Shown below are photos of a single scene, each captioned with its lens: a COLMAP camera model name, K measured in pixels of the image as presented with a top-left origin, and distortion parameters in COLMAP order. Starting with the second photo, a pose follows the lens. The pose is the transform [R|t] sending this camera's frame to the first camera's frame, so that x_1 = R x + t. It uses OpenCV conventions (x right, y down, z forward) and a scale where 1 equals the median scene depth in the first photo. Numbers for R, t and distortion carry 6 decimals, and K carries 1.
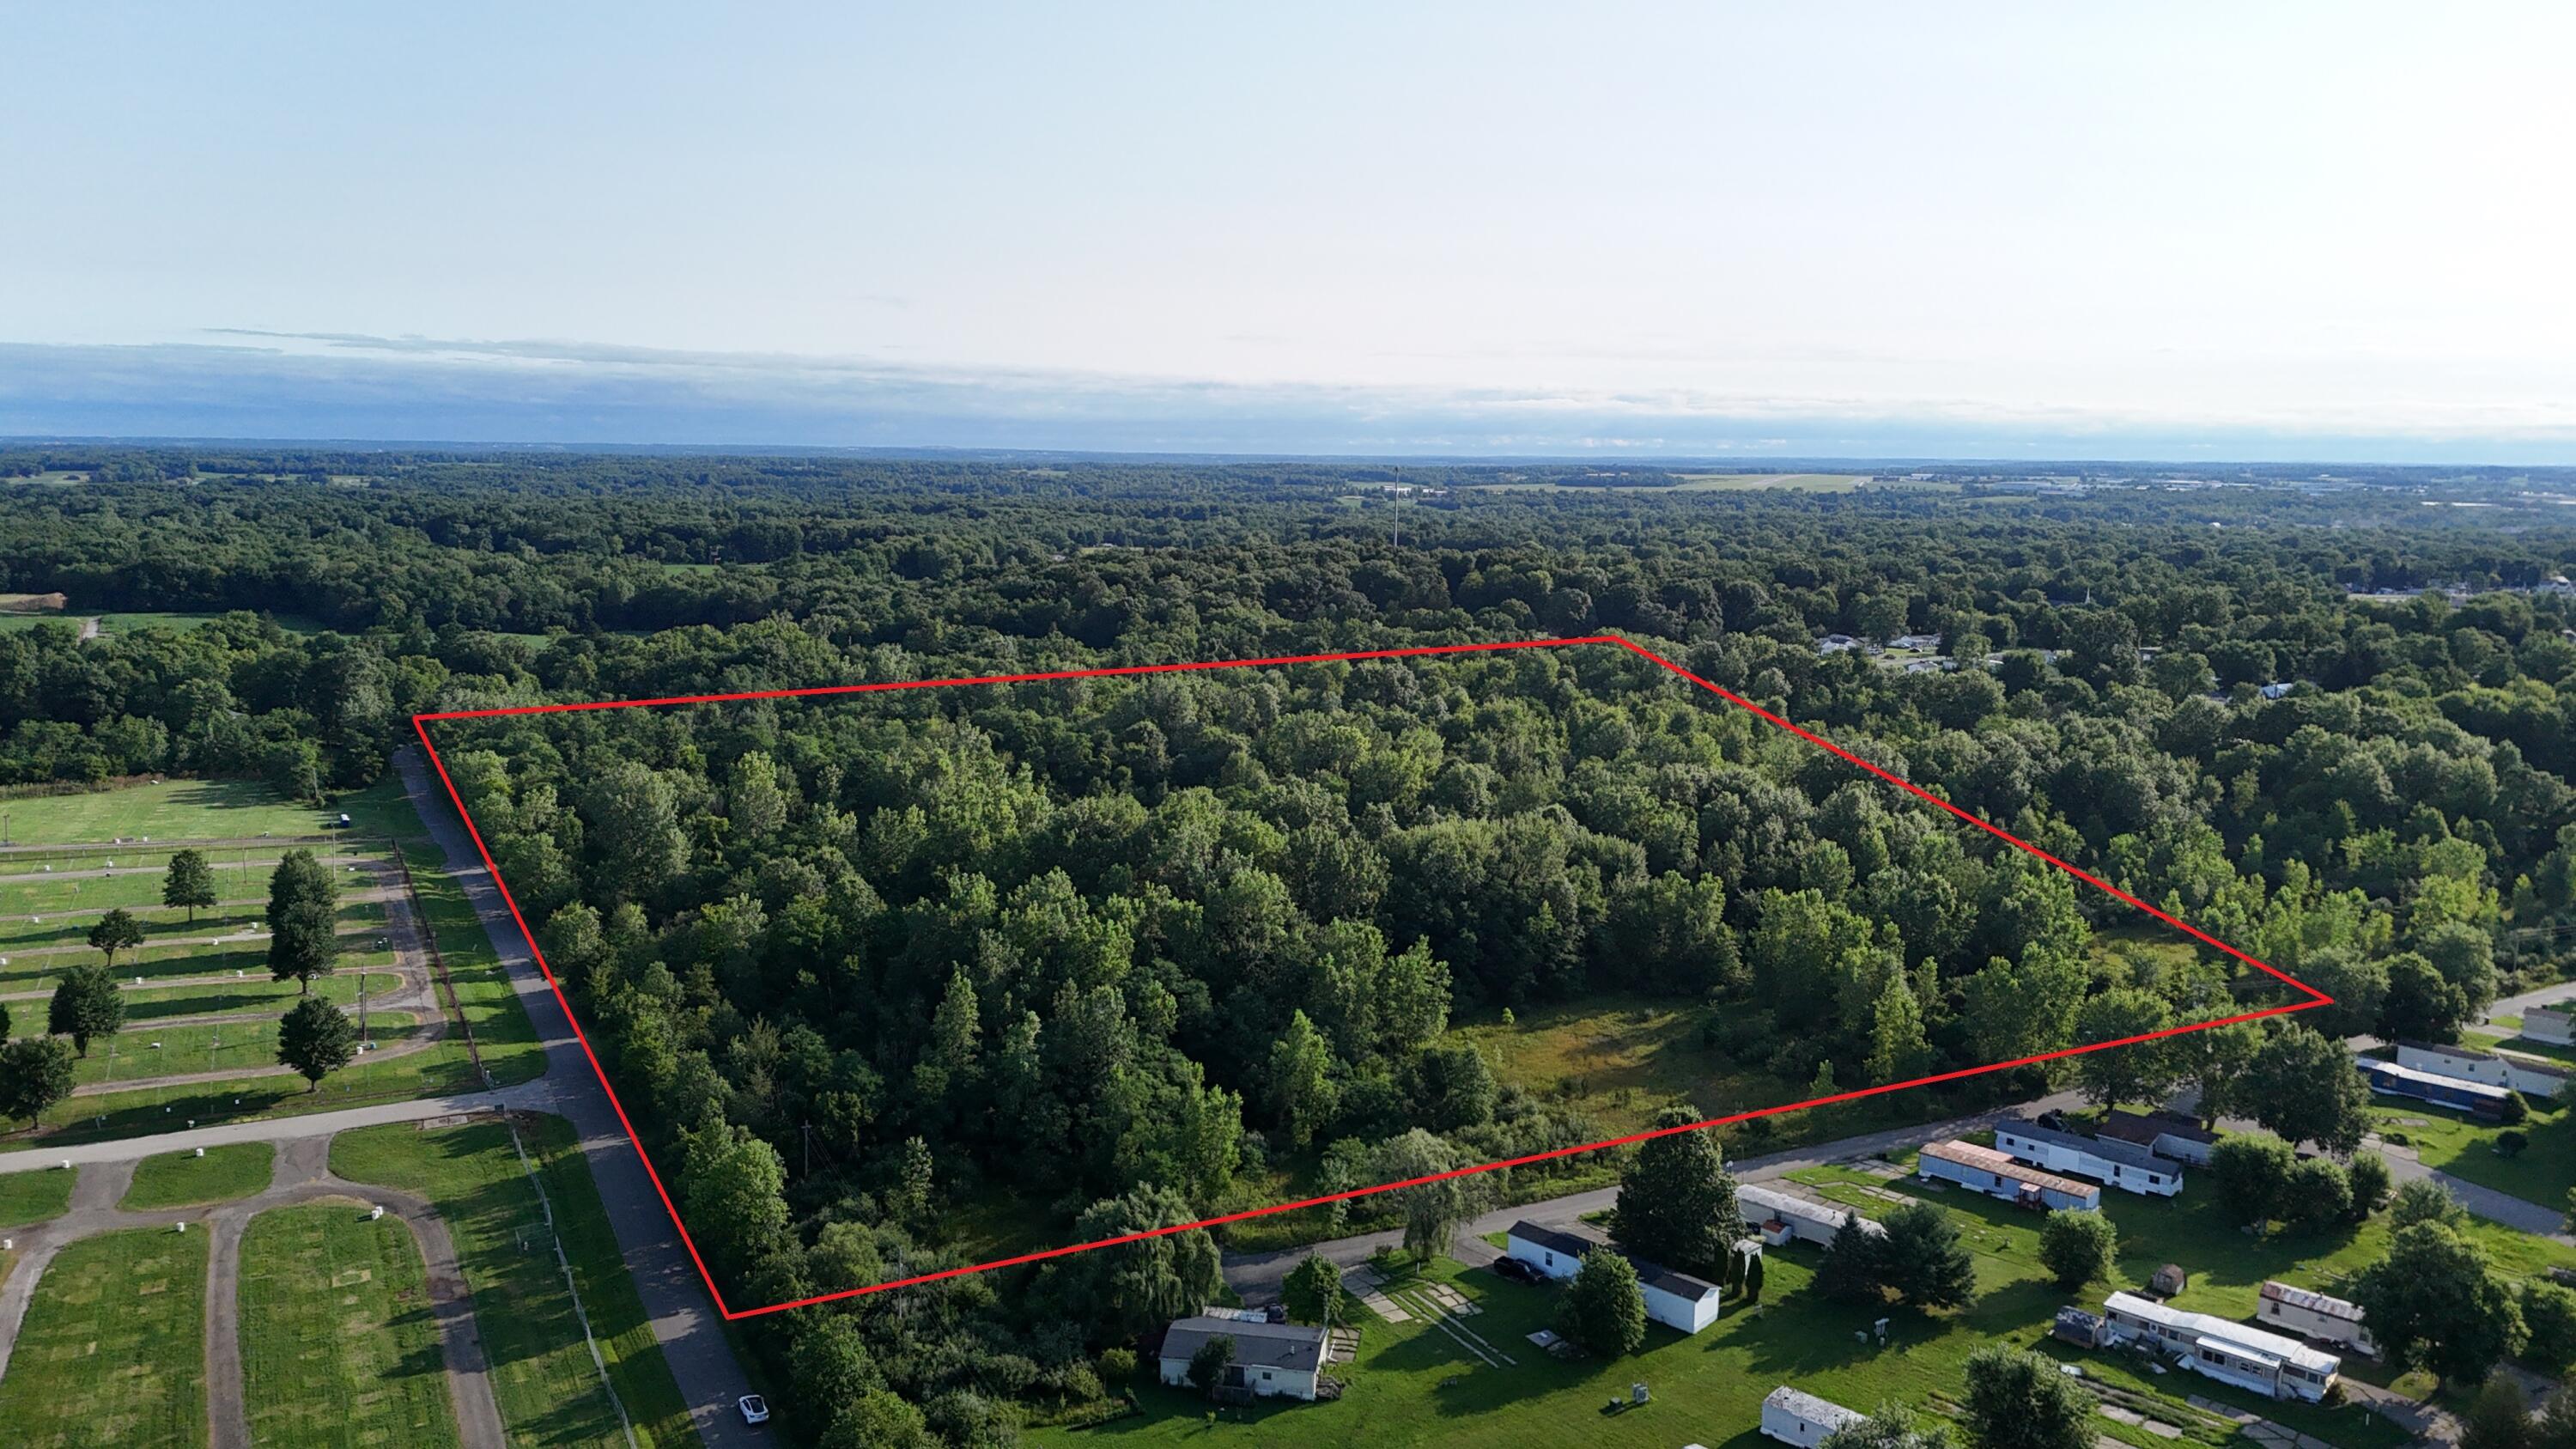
lens RADIAL K [[1903.9, 0, 1288.0], [0, 1903.9, 724.5], [0, 0, 1]] dist [0.074794, -0.074417]
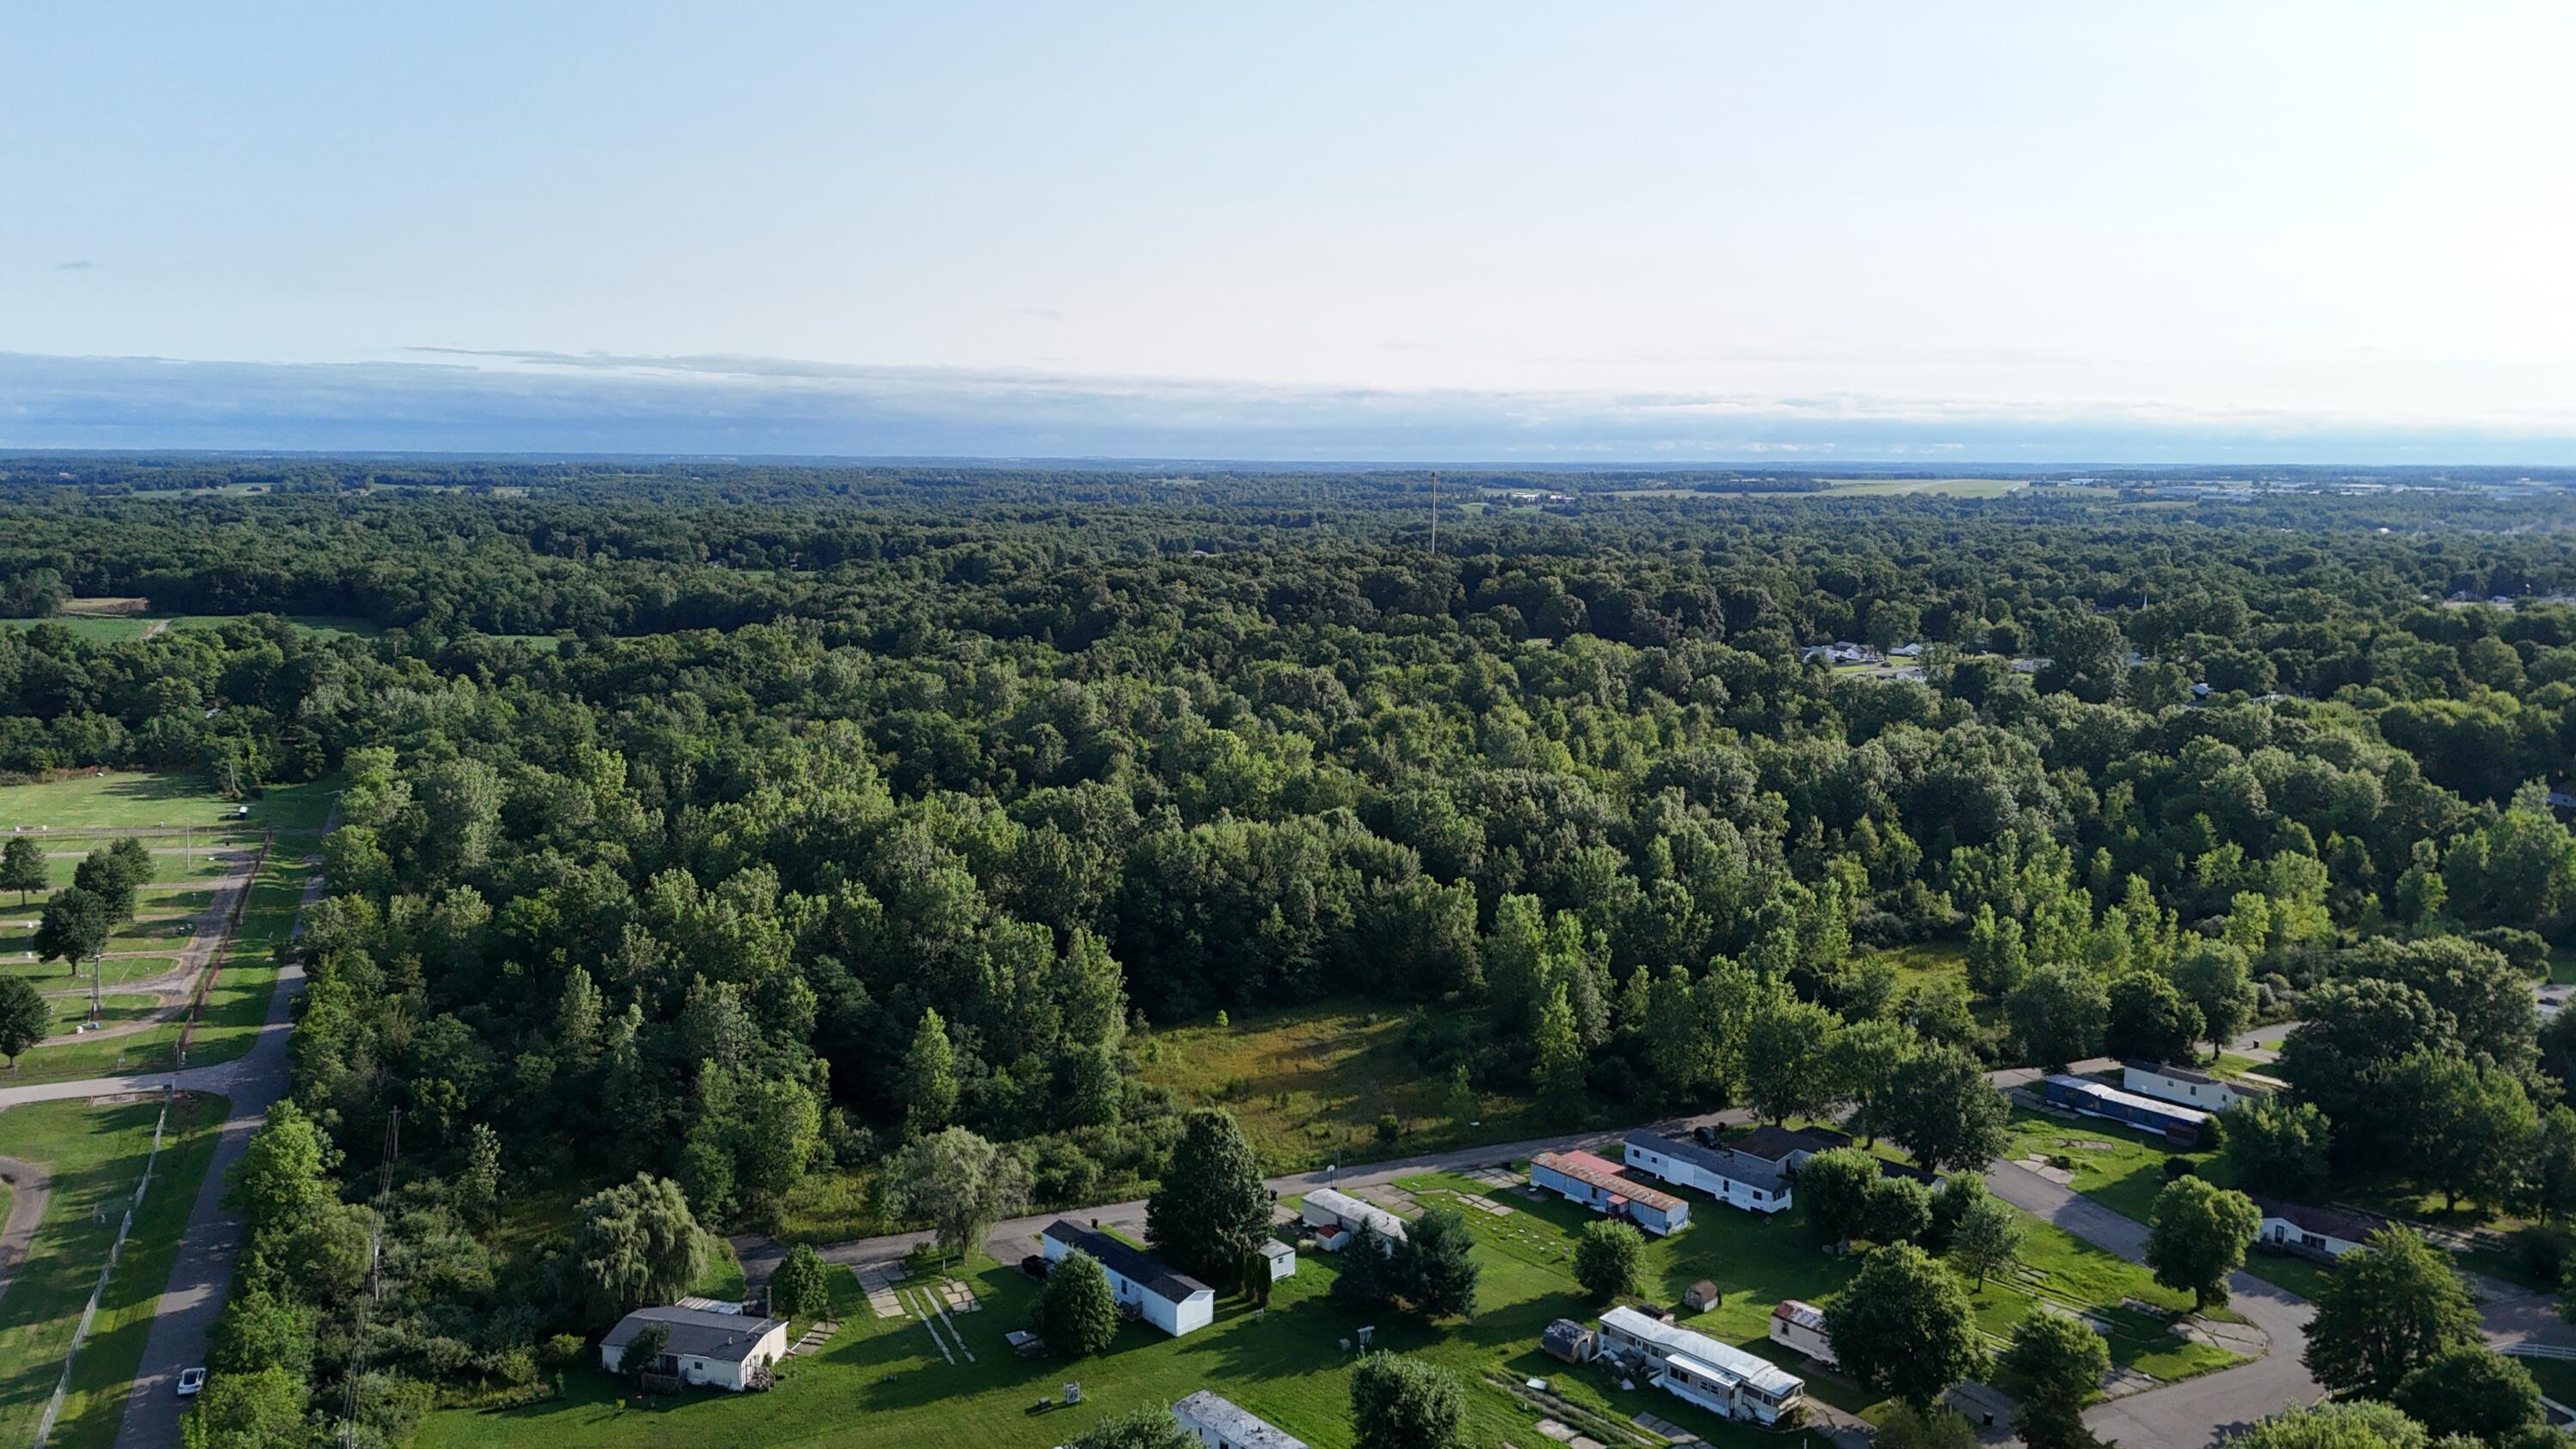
lens RADIAL K [[1903.9, 0, 1288.0], [0, 1903.9, 724.5], [0, 0, 1]] dist [0.074794, -0.074417]
pose [[0.996382, 0.007292, -0.084668, 0.142412], [-0.007646, 0.999963, -0.003856, 0.001663], [0.084637, 0.004489, 0.996402, 0.006324]]
